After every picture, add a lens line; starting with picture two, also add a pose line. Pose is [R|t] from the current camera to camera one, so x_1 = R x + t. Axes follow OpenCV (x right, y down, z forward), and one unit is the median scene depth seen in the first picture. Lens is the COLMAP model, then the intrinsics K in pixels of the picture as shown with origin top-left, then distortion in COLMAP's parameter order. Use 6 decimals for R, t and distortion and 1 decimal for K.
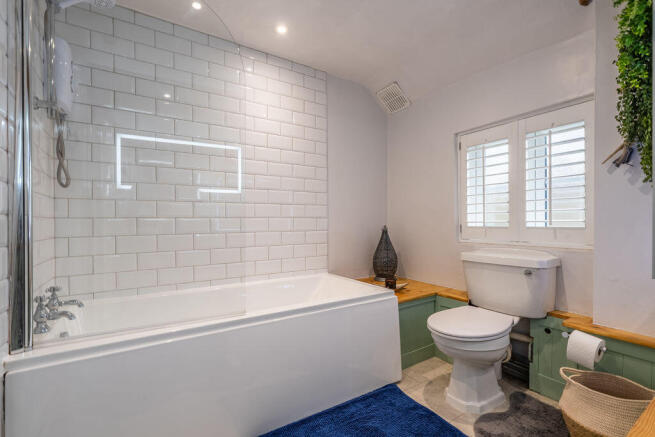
lens RADIAL K [[297.6, 0, 329.2], [0, 297.6, 220.8], [0, 0, 1]] dist [0.001533, 0.000322]
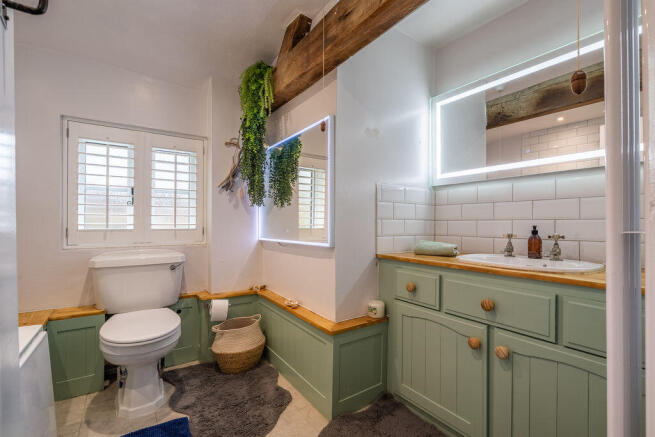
lens RADIAL K [[297.6, 0, 329.6], [0, 297.6, 221.3], [0, 0, 1]] dist [0.001533, 0.000322]
pose [[-0.024919, 0.014122, 0.999590, -0.495616], [-0.008080, 0.999865, -0.014327, 0.001318], [-0.999657, -0.008433, -0.024802, 0.362672]]
